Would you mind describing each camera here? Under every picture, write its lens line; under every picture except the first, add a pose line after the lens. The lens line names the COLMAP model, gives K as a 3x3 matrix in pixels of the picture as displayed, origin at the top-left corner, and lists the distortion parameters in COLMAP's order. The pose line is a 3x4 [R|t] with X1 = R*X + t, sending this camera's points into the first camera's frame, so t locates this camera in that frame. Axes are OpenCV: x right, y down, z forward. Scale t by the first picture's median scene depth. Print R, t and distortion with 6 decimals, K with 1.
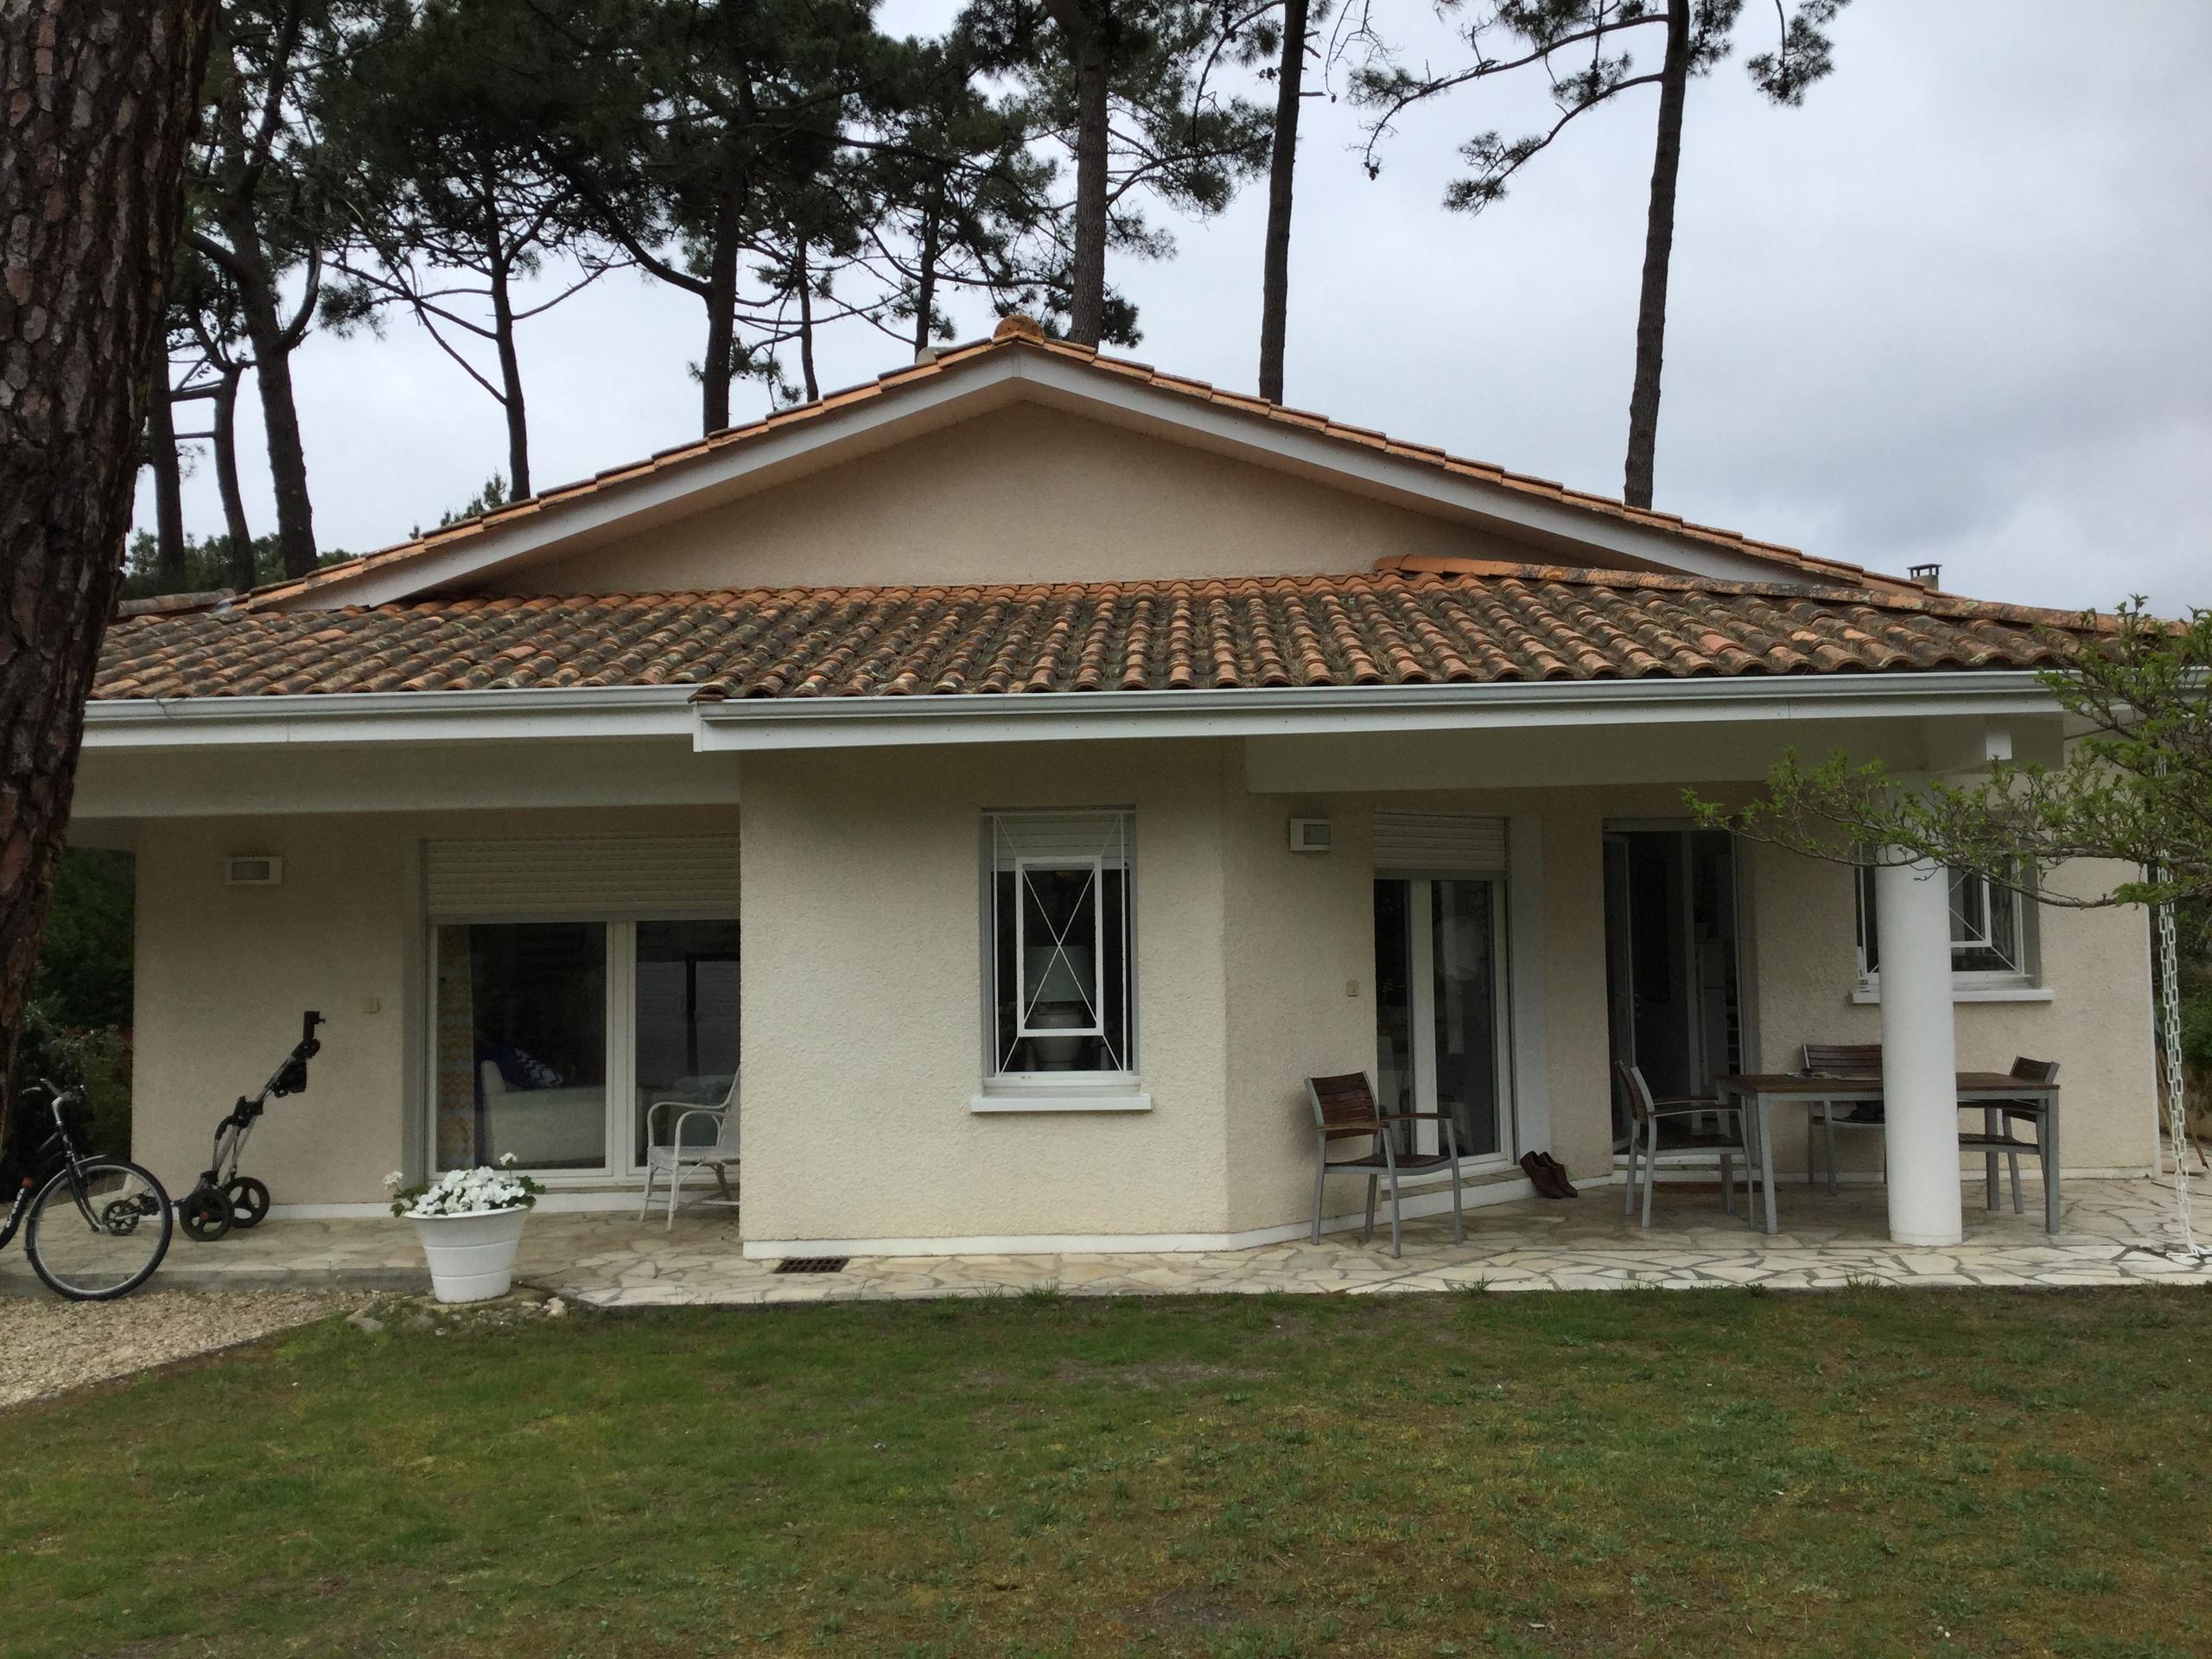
lens RADIAL K [[2003.2, 0, 1116.3], [0, 2003.2, 838.9], [0, 0, 1]] dist [0.118380, -0.177586]
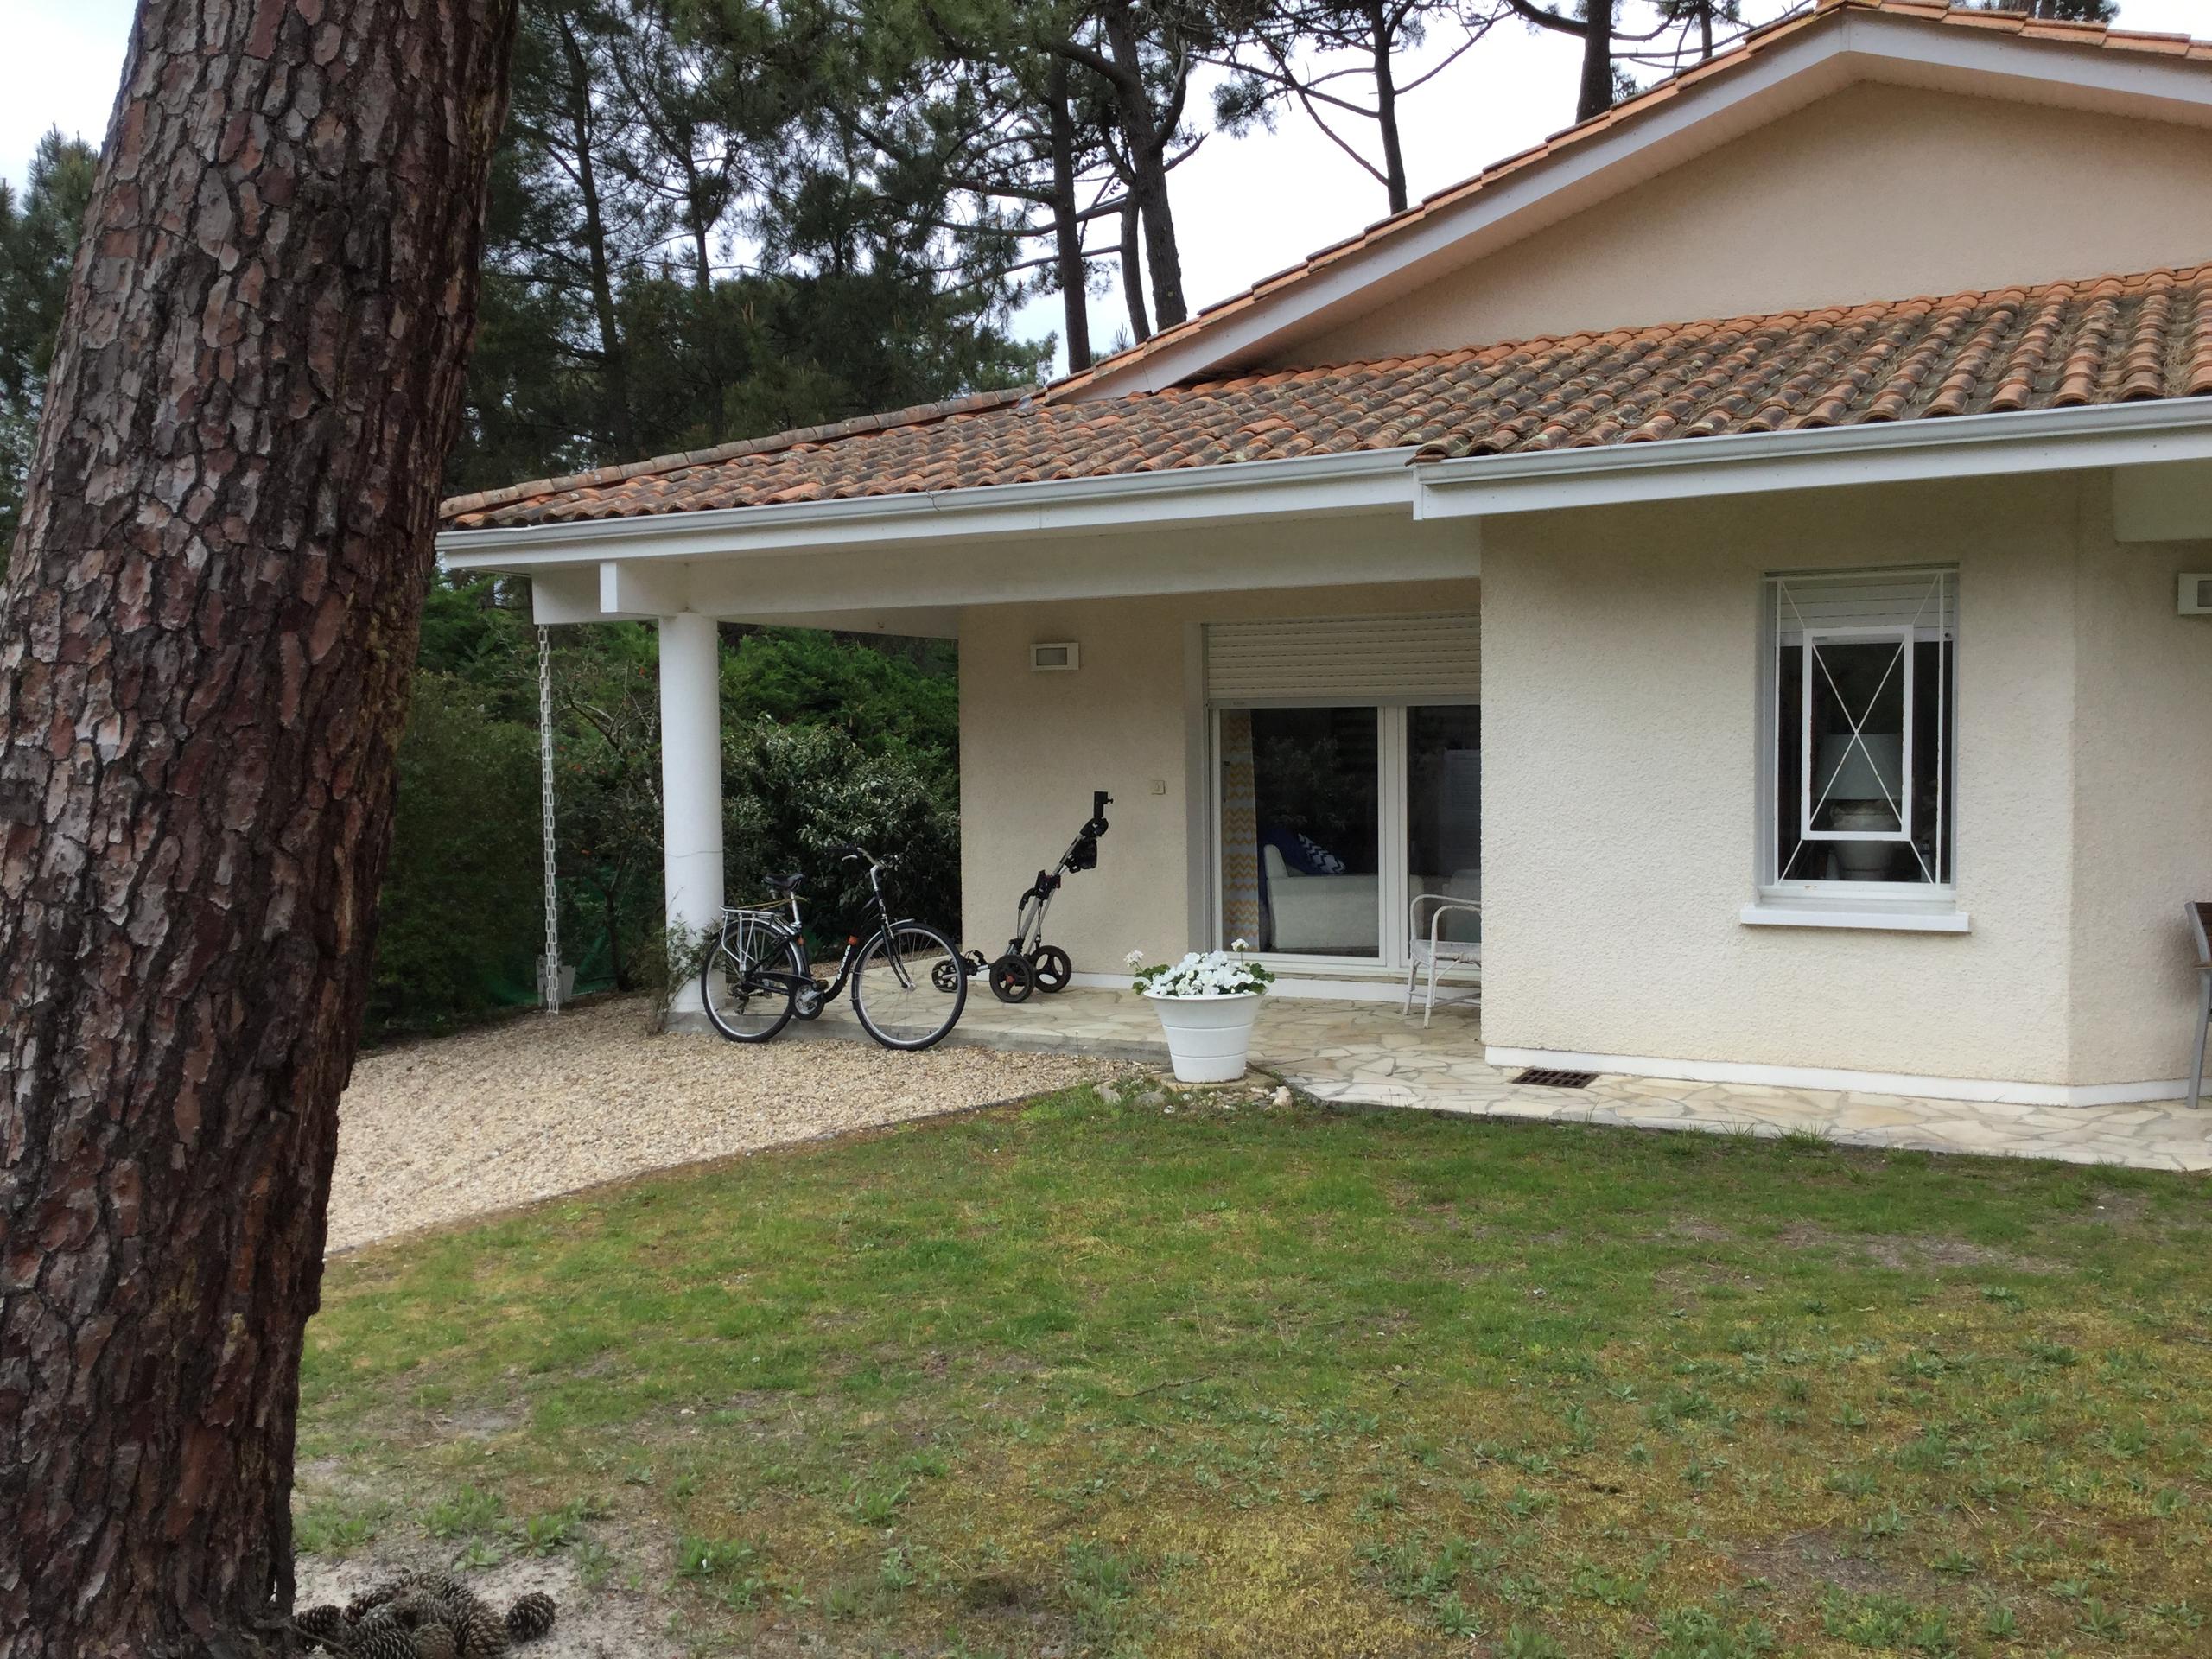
lens RADIAL K [[2003.2, 0, 1097.8], [0, 2003.2, 827.1], [0, 0, 1]] dist [0.118380, -0.177586]
pose [[0.896877, 0.027606, -0.441418, 0.065415], [0.016120, 0.995347, 0.095001, 0.006146], [0.441986, -0.092320, 0.892259, 0.095366]]
